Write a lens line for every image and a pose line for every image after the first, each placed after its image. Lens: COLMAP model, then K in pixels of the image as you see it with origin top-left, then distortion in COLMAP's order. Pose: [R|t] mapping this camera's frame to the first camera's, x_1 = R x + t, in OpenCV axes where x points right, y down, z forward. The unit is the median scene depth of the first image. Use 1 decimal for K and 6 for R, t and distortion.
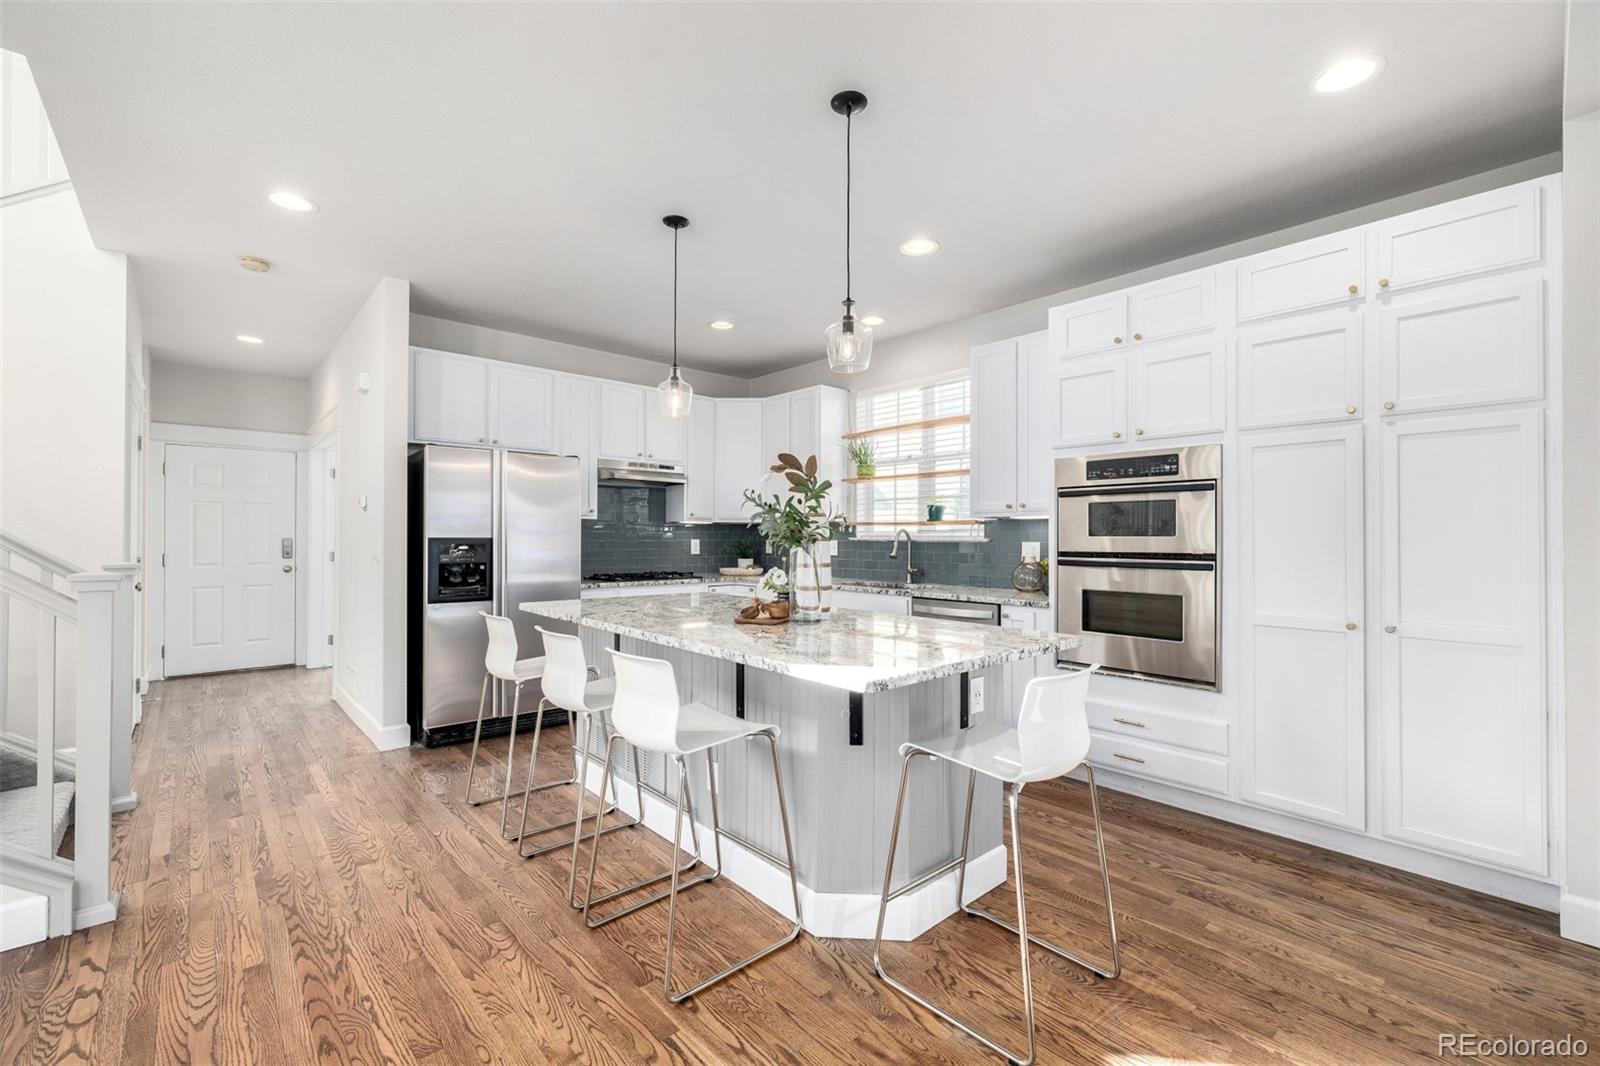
lens RADIAL K [[677.3, 0, 803.5], [0, 677.3, 533.4], [0, 0, 1]] dist [0.004518, -0.000179]
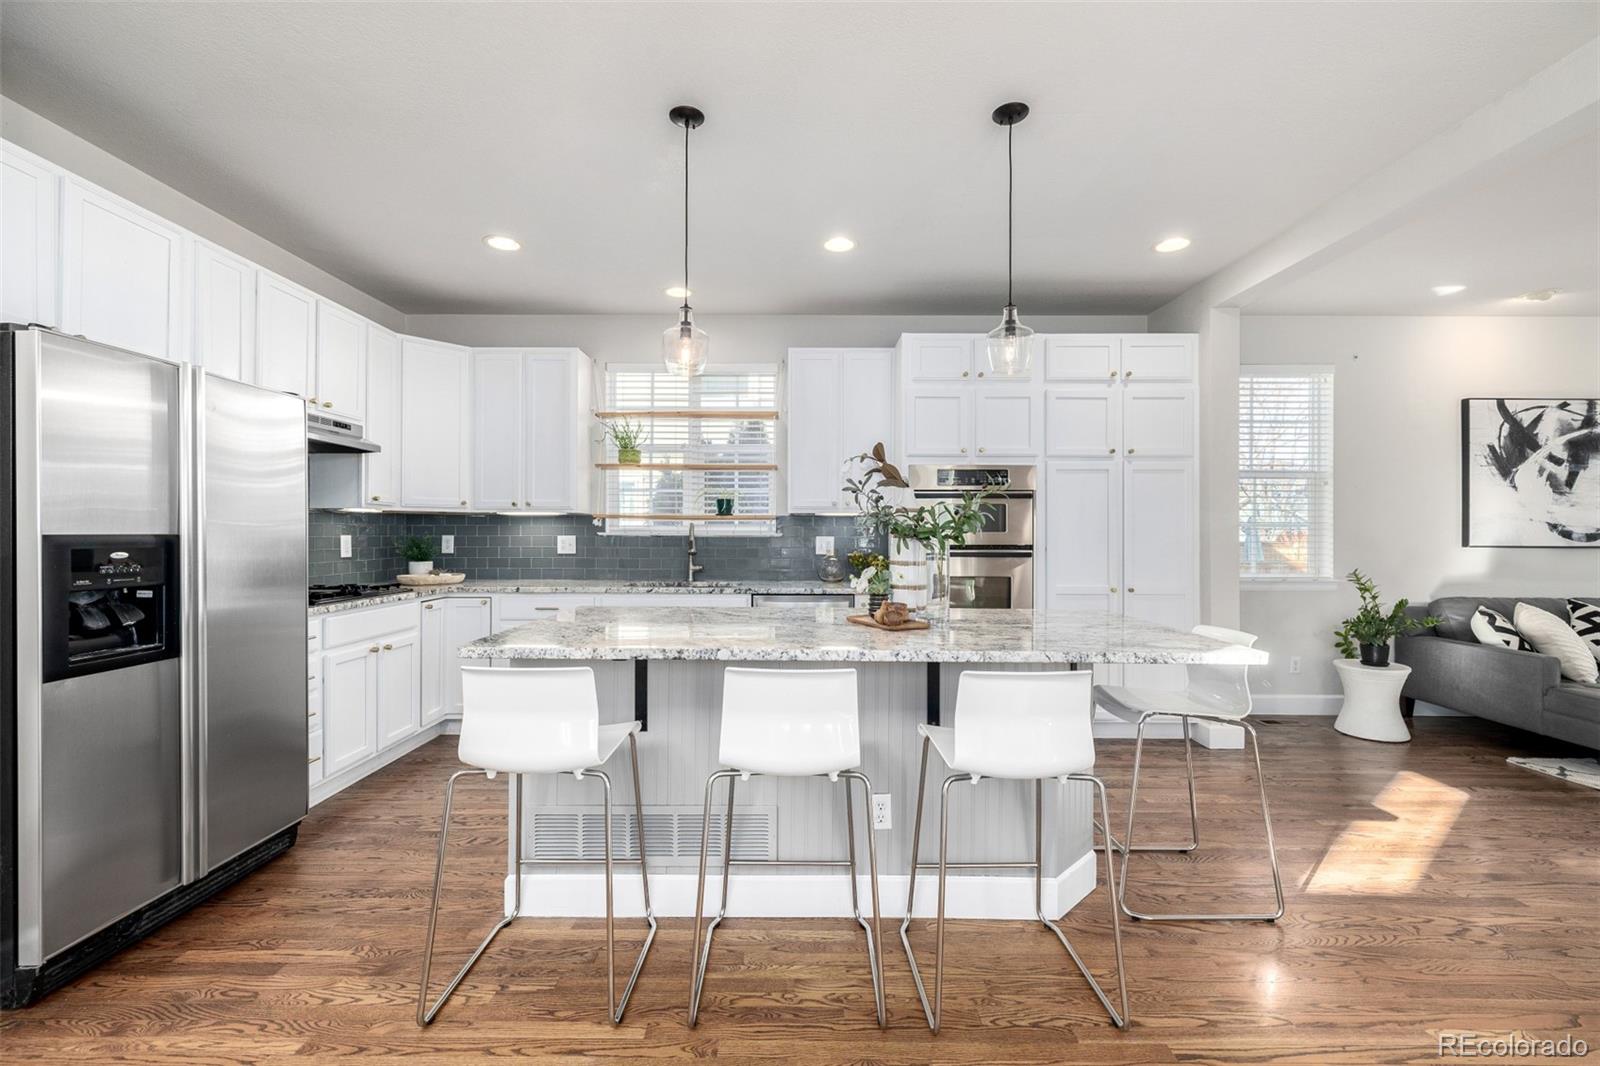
lens RADIAL K [[677.3, 0, 804.6], [0, 677.3, 529.3], [0, 0, 1]] dist [0.004518, -0.000179]
pose [[0.668407, 0.003179, 0.743789, -0.660960], [-0.005772, 0.999983, 0.000913, -0.000016], [-0.743774, -0.004904, 0.668414, 0.391224]]
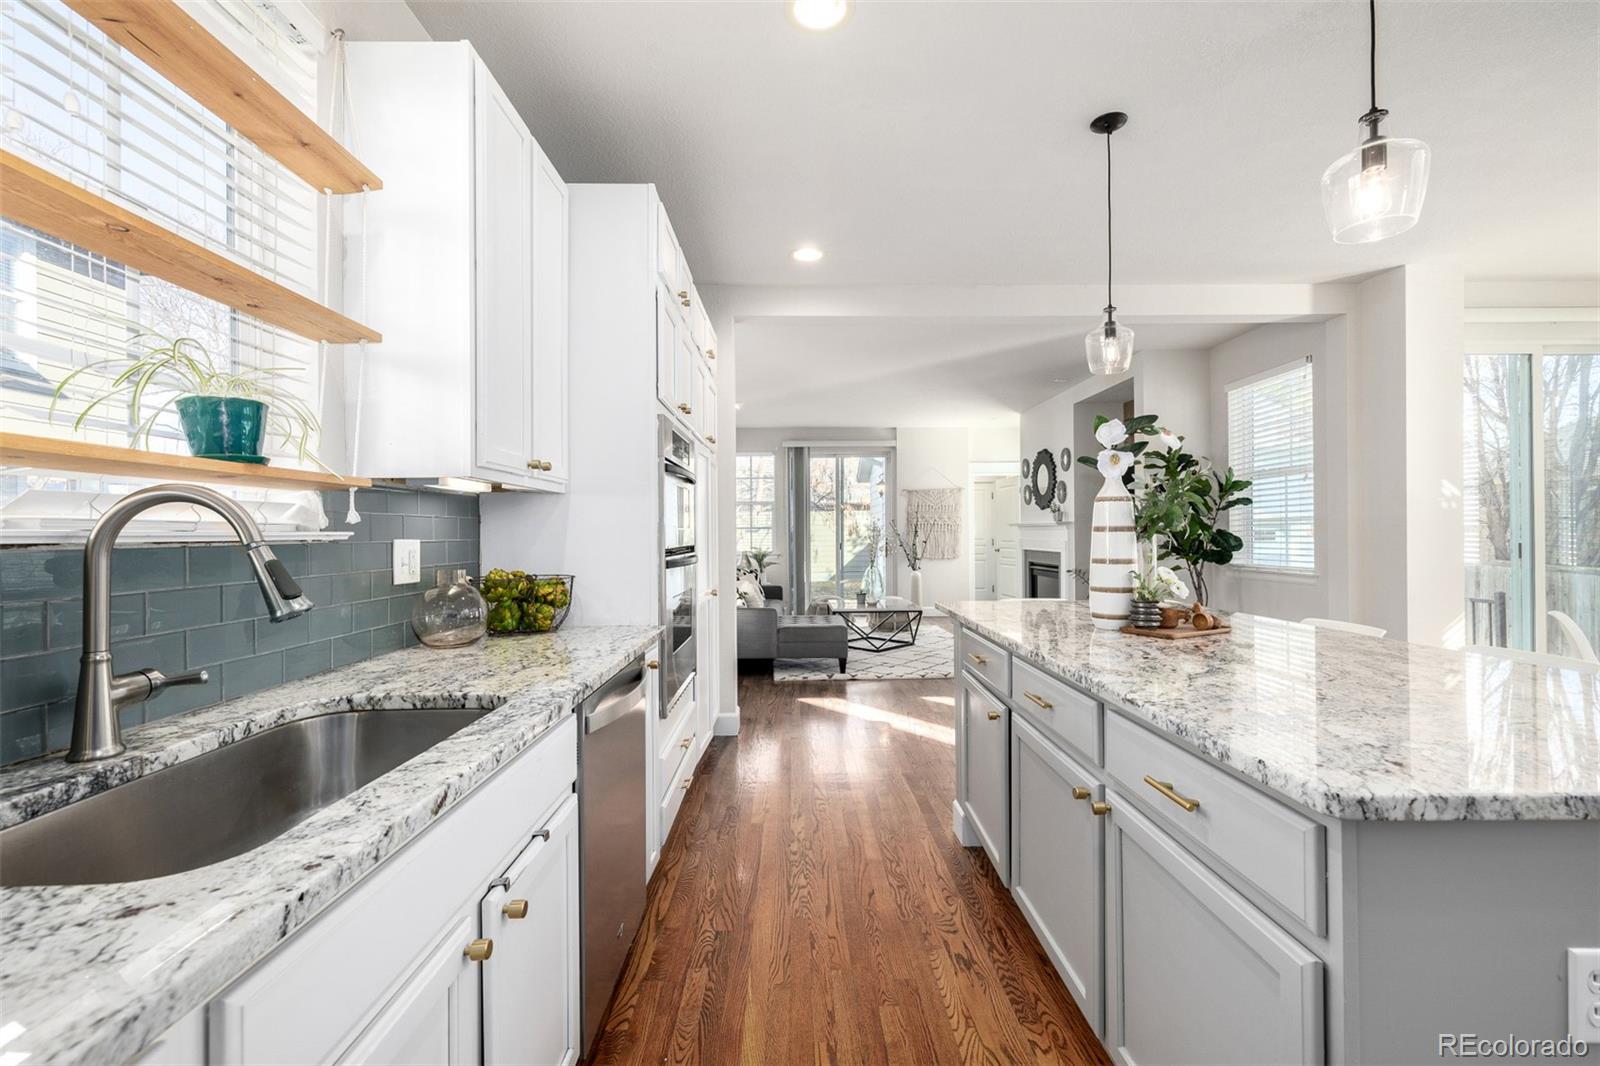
lens RADIAL K [[677.3, 0, 796.7], [0, 677.3, 527.0], [0, 0, 1]] dist [0.004518, -0.000179]
pose [[-0.749409, 0.007651, 0.662063, -0.197360], [0.001627, 0.999951, -0.009714, 0.011066], [-0.662105, -0.006202, -0.749385, 1.537352]]
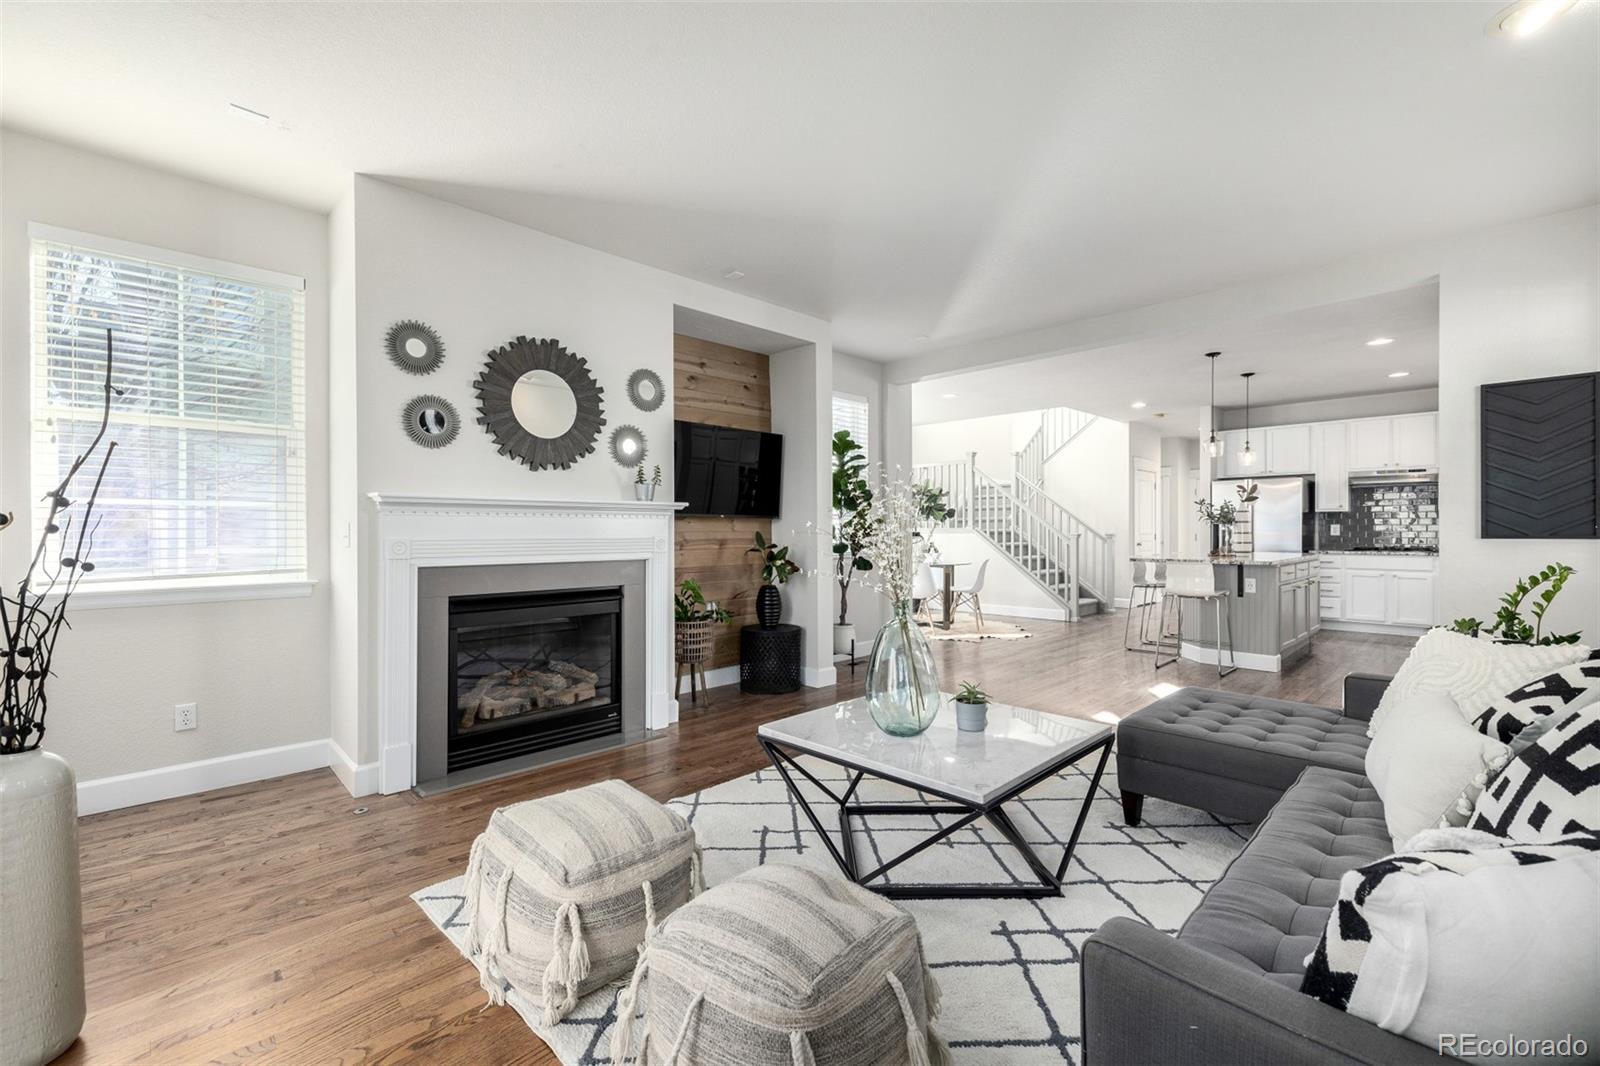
lens RADIAL K [[677.3, 0, 798.1], [0, 677.3, 533.6], [0, 0, 1]] dist [0.004518, -0.000179]
pose [[0.043780, 0.001579, -0.999040, 1.860376], [0.008193, 0.999965, 0.001939, 0.028382], [0.999008, -0.008270, 0.043765, -0.506601]]
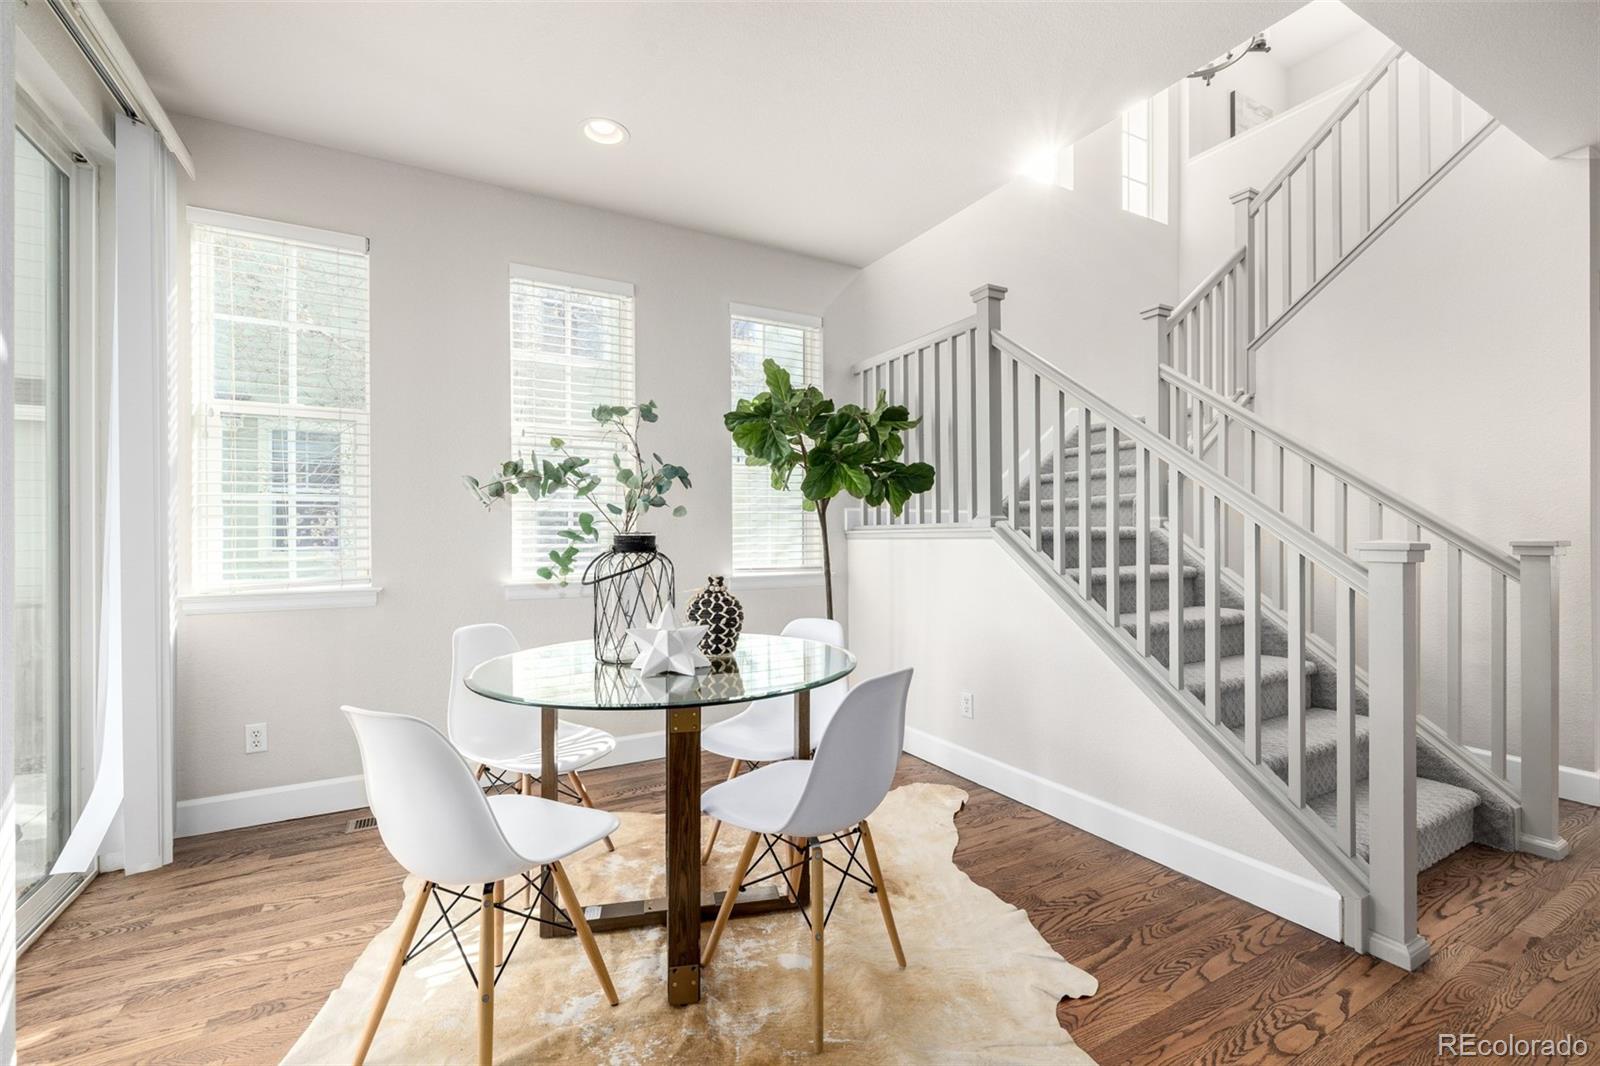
lens RADIAL K [[677.3, 0, 796.6], [0, 677.3, 535.2], [0, 0, 1]] dist [0.004518, -0.000179]
pose [[-0.227260, -0.003693, -0.973827, -0.043837], [0.007608, 0.999956, -0.005568, 0.036081], [0.973804, -0.008674, -0.227222, 0.322741]]
